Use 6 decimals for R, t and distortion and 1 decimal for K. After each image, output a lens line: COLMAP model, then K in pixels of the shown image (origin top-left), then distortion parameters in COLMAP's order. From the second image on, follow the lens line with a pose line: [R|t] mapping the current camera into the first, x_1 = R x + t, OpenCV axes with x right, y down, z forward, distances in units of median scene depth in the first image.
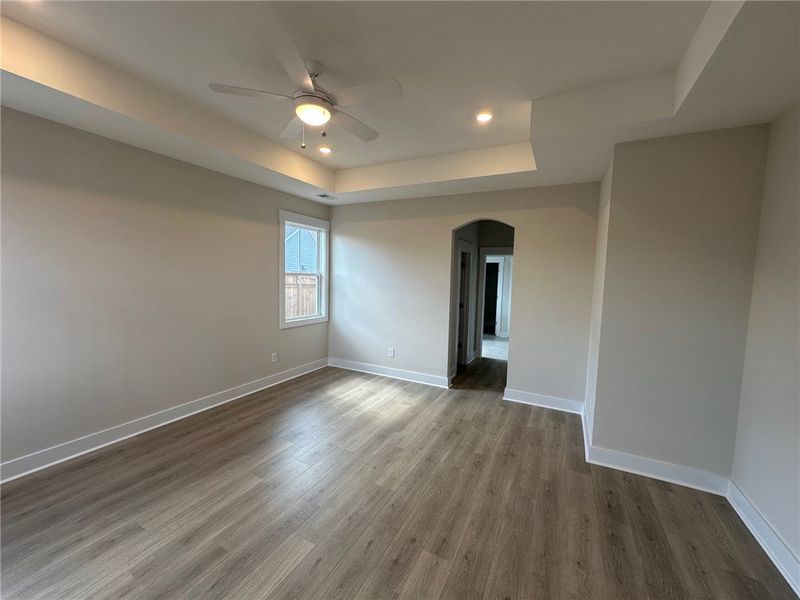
lens RADIAL K [[324.2, 0, 400.2], [0, 324.2, 297.6], [0, 0, 1]] dist [-0.002749, 0.000756]
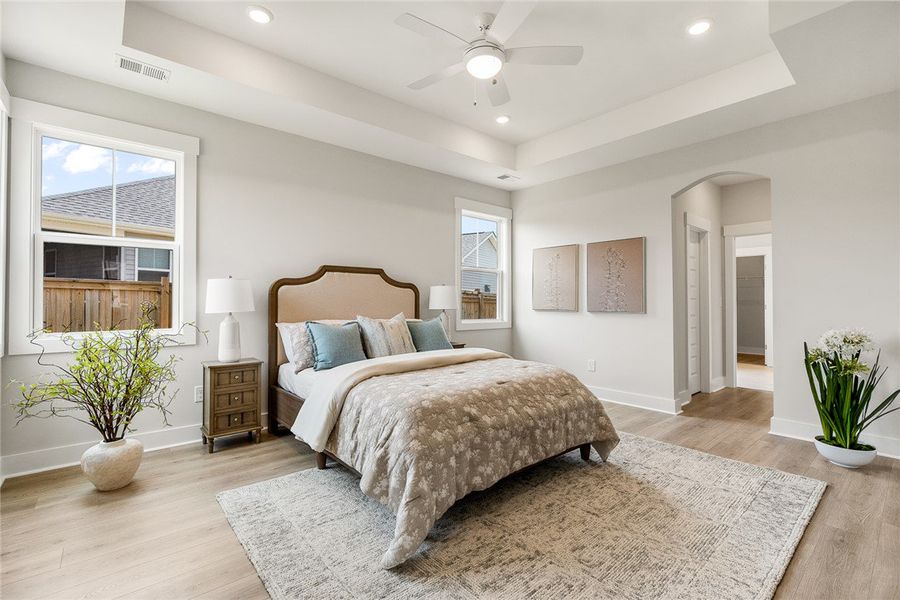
lens RADIAL K [[415.1, 0, 449.6], [0, 415.1, 300.1], [0, 0, 1]] dist [-0.004238, -0.000030]
pose [[0.925330, -0.031899, -0.377819, 0.040488], [-0.006162, 0.995058, -0.099103, 0.124894], [0.379113, 0.094031, 0.920561, -0.046755]]
